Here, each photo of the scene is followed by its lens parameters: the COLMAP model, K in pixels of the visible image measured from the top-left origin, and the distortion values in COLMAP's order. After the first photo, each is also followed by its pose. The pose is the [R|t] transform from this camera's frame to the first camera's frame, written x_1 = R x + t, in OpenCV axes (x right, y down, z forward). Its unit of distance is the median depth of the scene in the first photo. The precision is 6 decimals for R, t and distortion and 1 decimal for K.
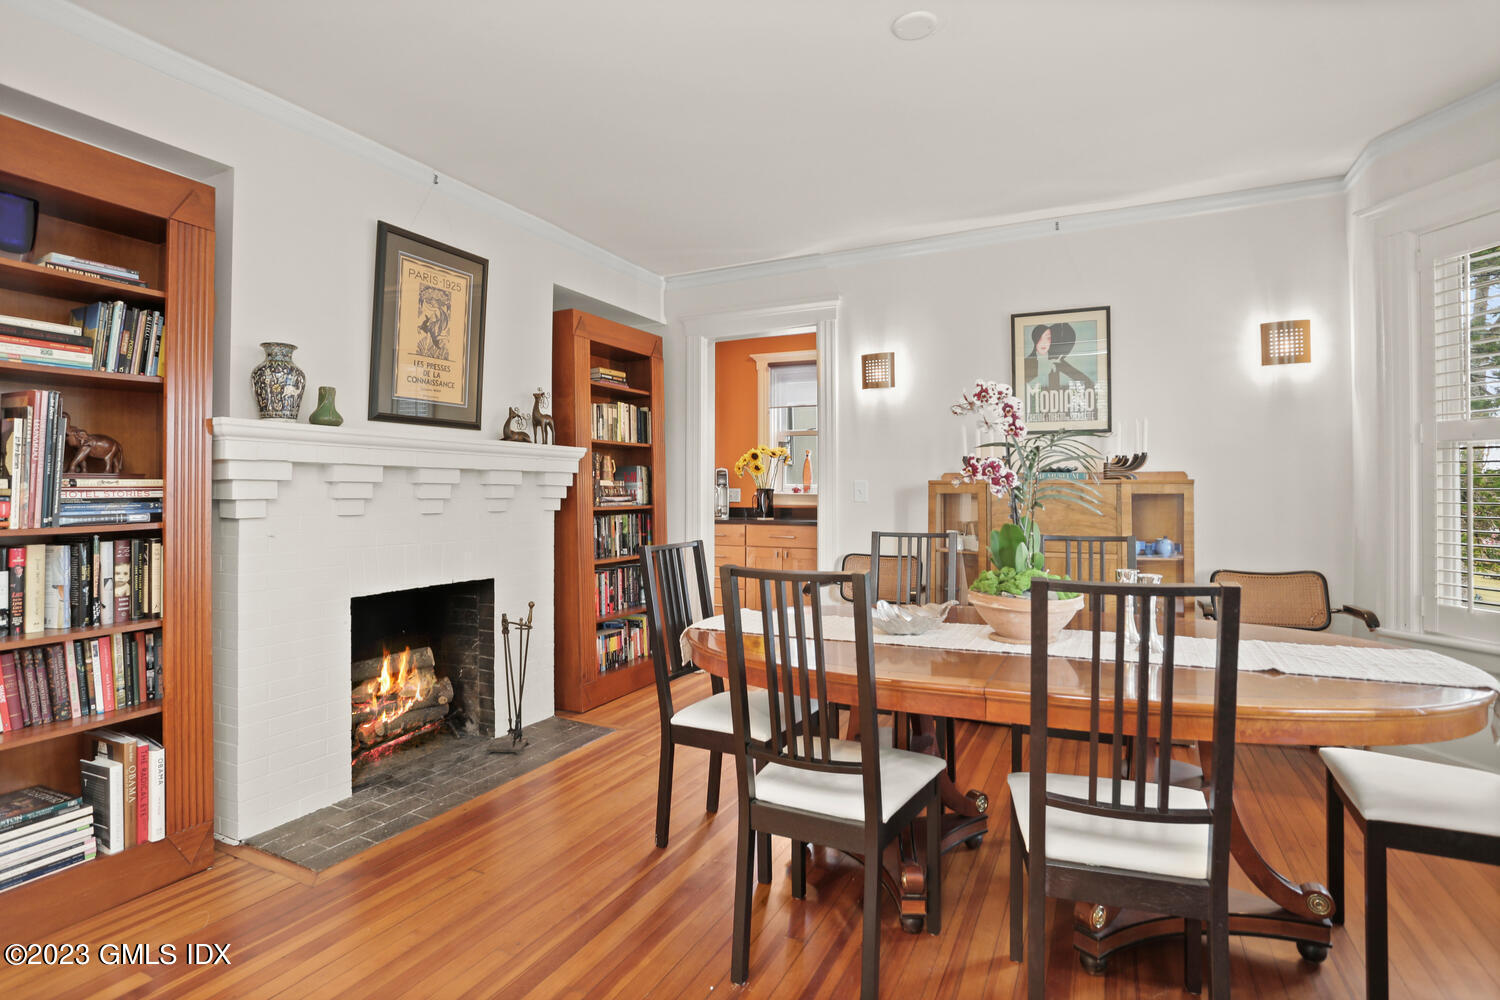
lens RADIAL K [[746.6, 0, 752.7], [0, 746.6, 499.1], [0, 0, 1]] dist [-0.037314, 0.002295]
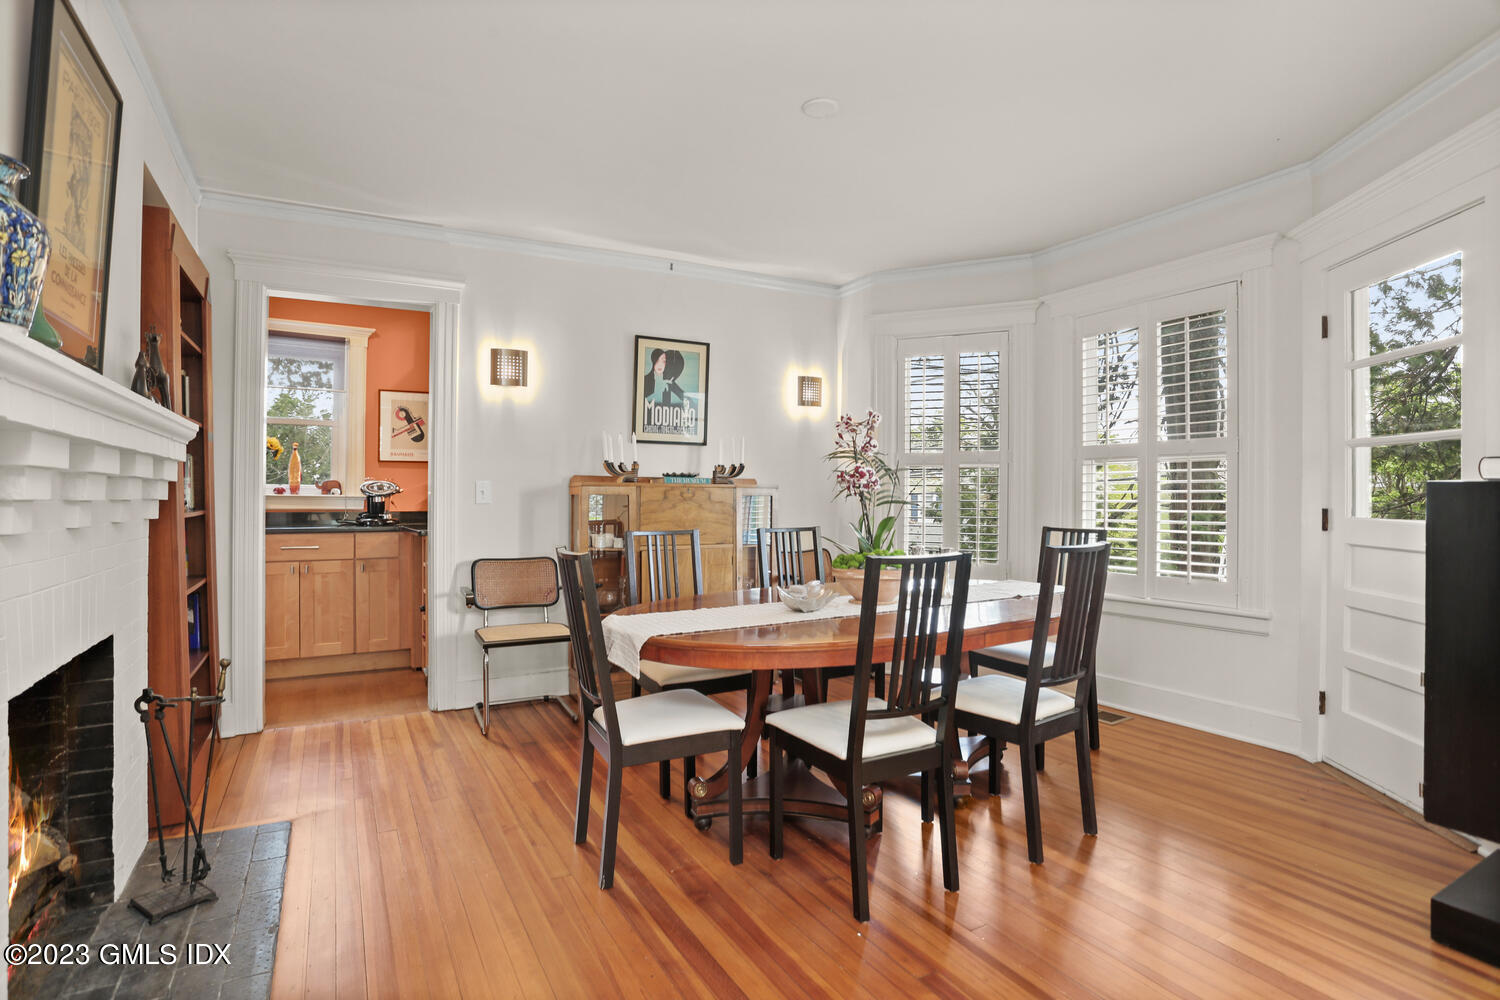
lens RADIAL K [[746.6, 0, 757.8], [0, 746.6, 492.3], [0, 0, 1]] dist [-0.037314, 0.002295]
pose [[0.574178, 0.005767, 0.818710, -0.477898], [0.005620, 0.999924, -0.010985, 0.001182], [-0.818711, 0.010908, 0.574102, 0.214106]]
